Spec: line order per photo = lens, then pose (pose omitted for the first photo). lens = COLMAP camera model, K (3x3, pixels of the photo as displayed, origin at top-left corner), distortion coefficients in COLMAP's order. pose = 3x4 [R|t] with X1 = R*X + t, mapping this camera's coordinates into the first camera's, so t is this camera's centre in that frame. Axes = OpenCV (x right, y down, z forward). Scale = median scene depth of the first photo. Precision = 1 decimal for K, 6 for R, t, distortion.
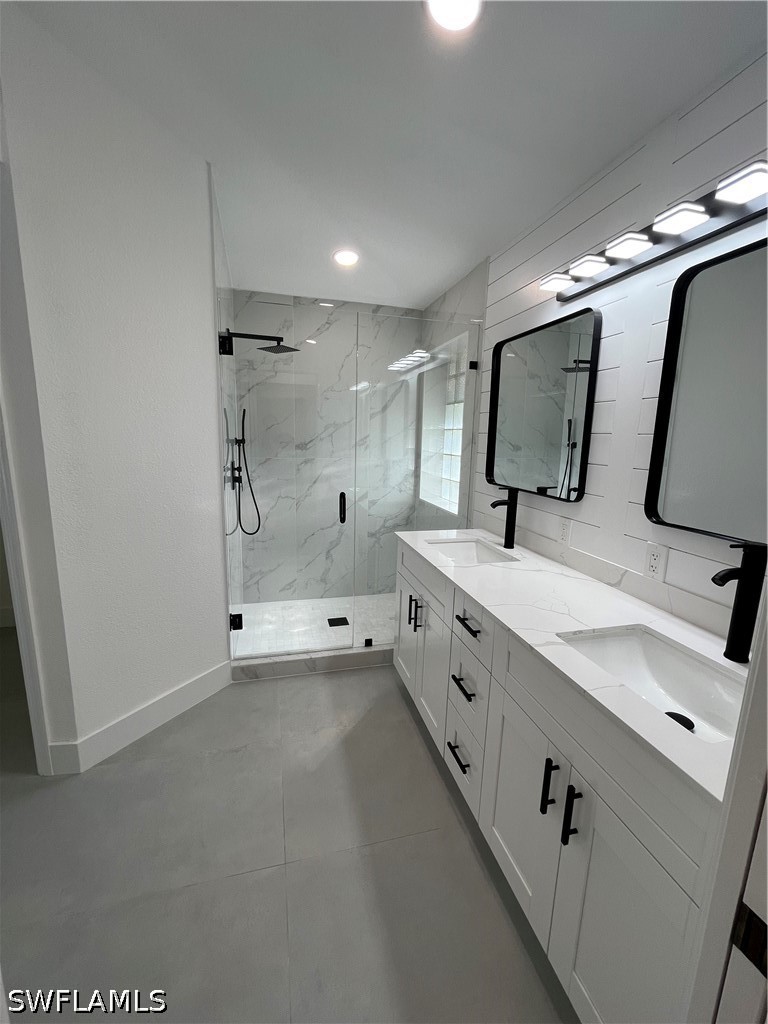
lens RADIAL K [[411.1, 0, 377.9], [0, 411.1, 511.3], [0, 0, 1]] dist [-0.009426, -0.000361]
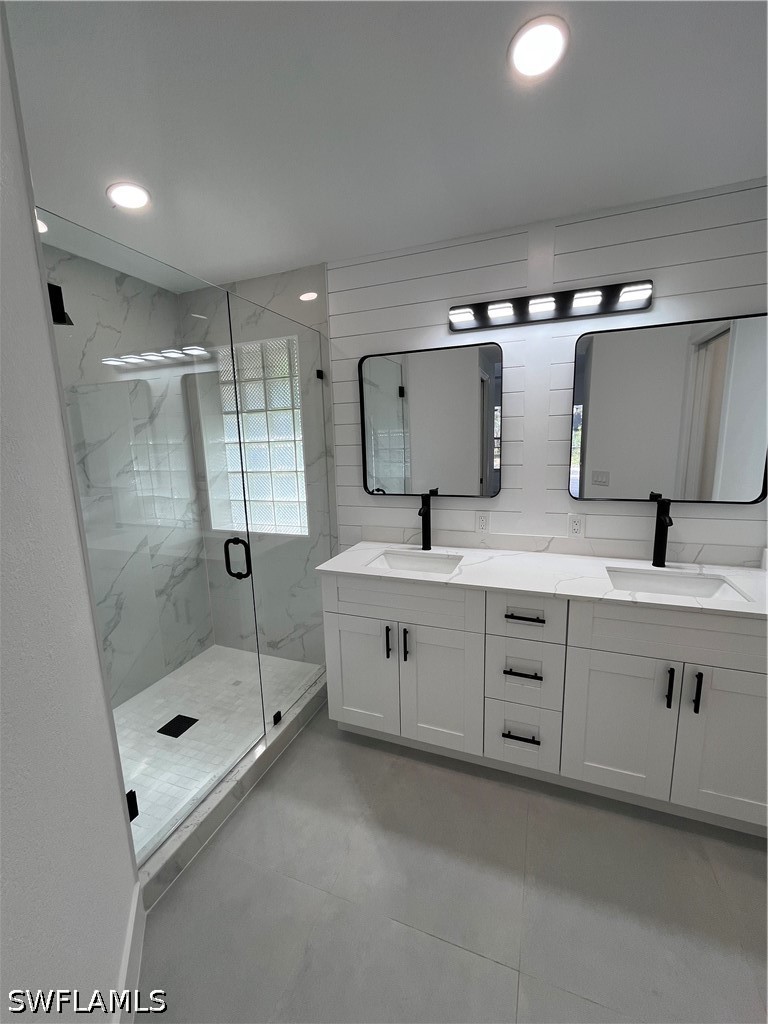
lens RADIAL K [[411.1, 0, 390.1], [0, 411.1, 512.9], [0, 0, 1]] dist [-0.009426, -0.000361]
pose [[0.584288, -0.181619, 0.790963, -0.476111], [0.189626, 0.978210, 0.084536, -0.095381], [-0.789081, 0.100594, 0.605997, 0.335600]]
